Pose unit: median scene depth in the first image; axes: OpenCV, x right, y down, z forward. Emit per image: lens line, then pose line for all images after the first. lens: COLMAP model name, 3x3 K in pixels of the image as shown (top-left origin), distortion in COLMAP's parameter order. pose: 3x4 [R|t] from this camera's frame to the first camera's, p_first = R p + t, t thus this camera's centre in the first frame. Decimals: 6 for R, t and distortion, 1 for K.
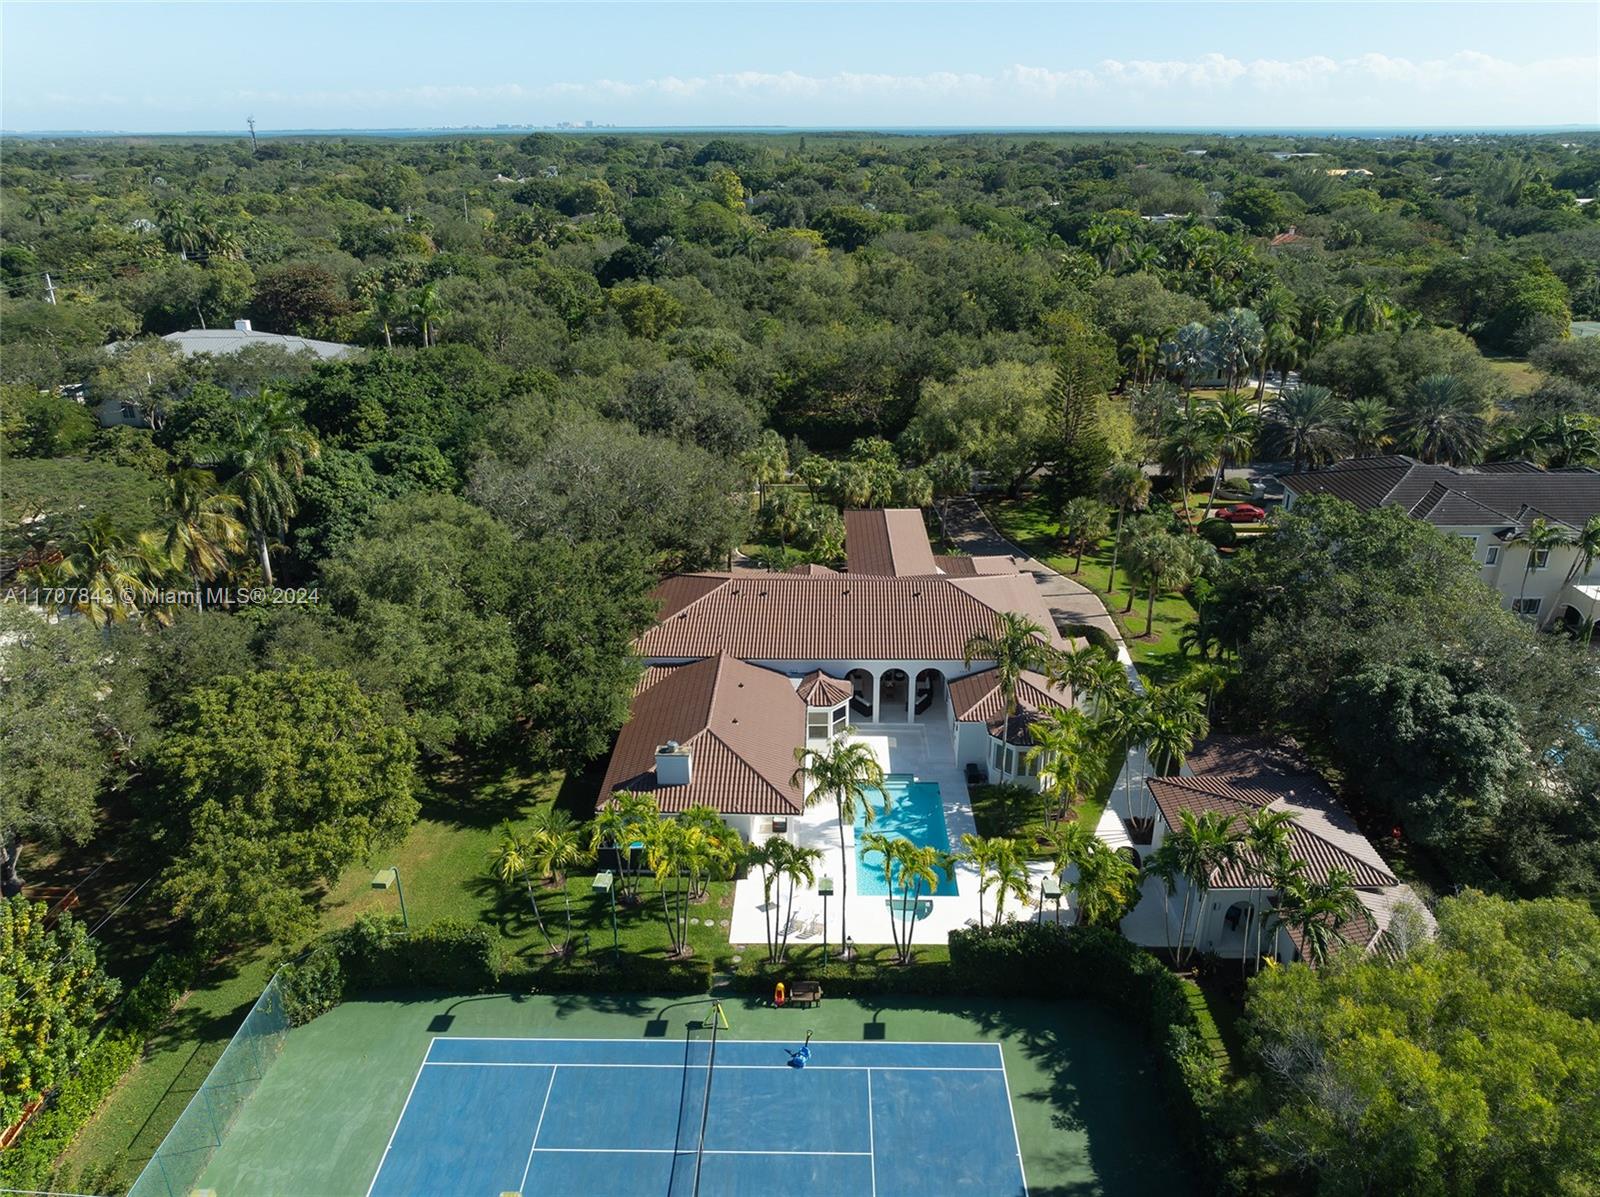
lens RADIAL K [[1121.7, 0, 810.5], [0, 1121.7, 590.5], [0, 0, 1]] dist [-0.024953, -0.001371]
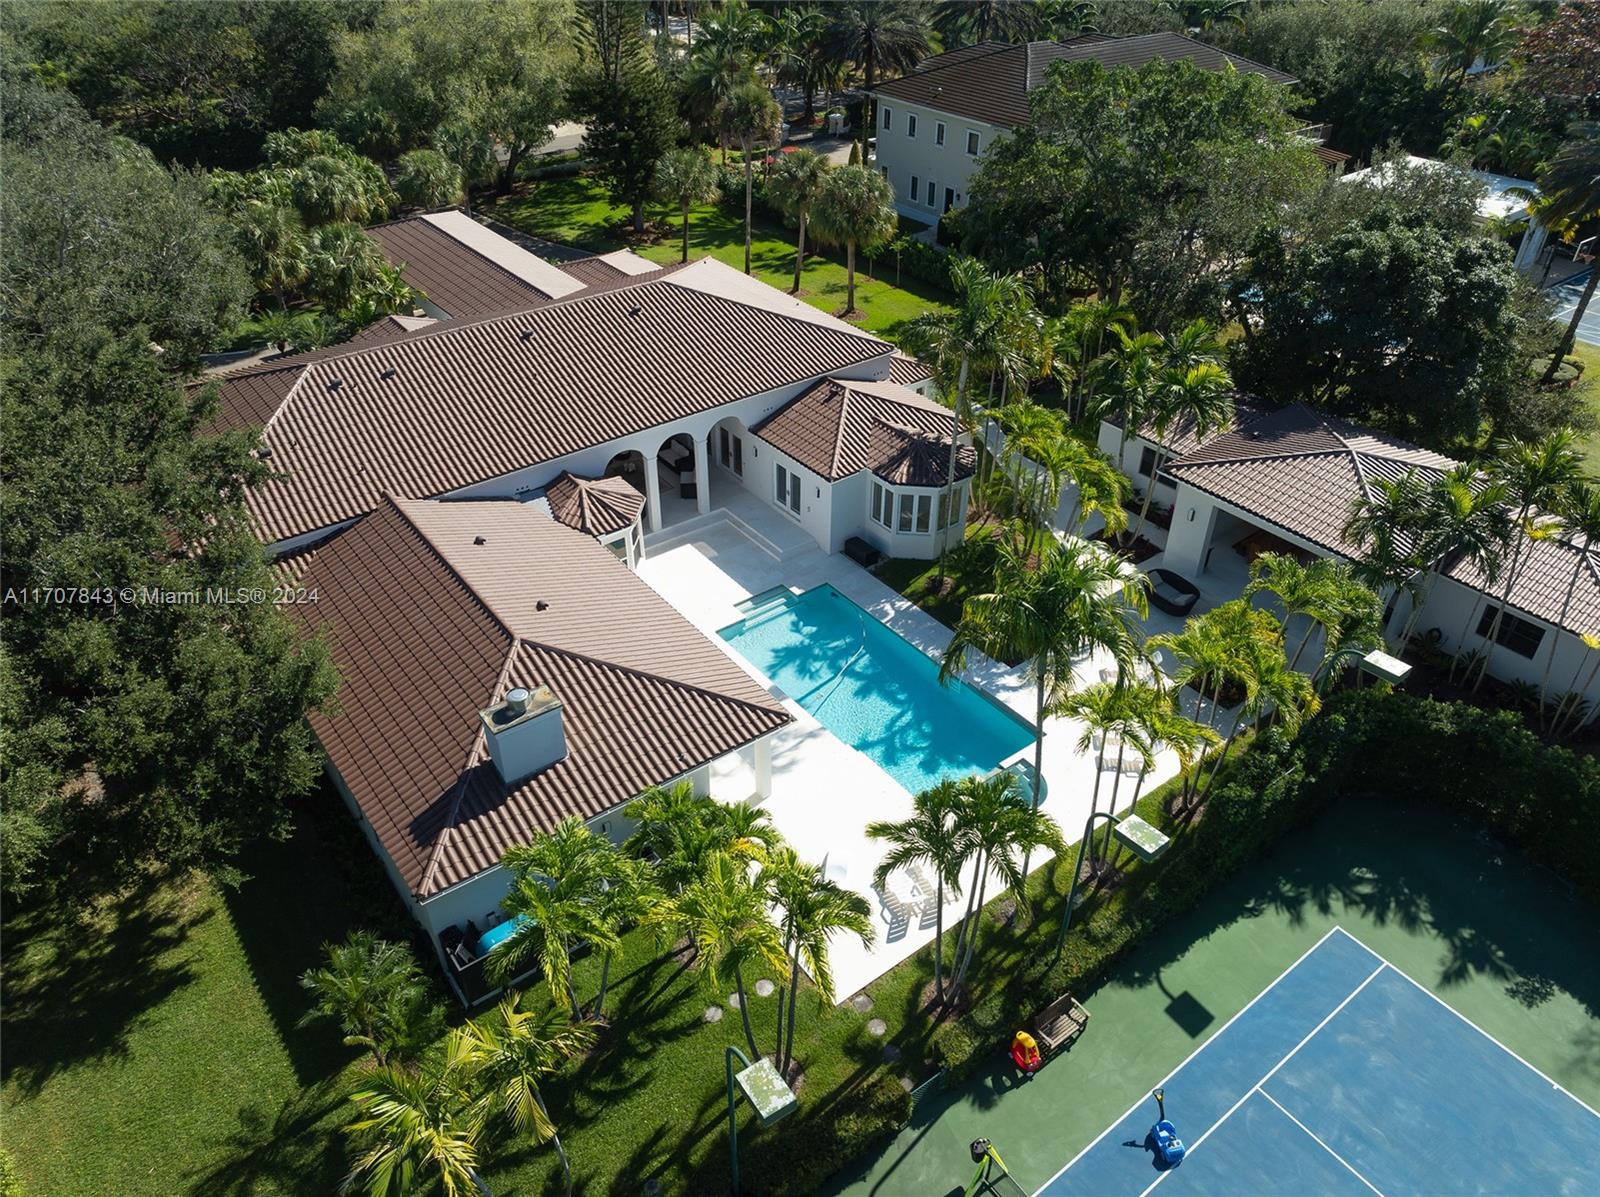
lens RADIAL K [[1121.7, 0, 810.5], [0, 1121.7, 590.5], [0, 0, 1]] dist [-0.024953, -0.001371]
pose [[0.784045, -0.350833, 0.512044, -0.212003], [0.228670, 0.930180, 0.287184, -0.009208], [-0.577047, -0.108076, 0.809528, 0.467676]]
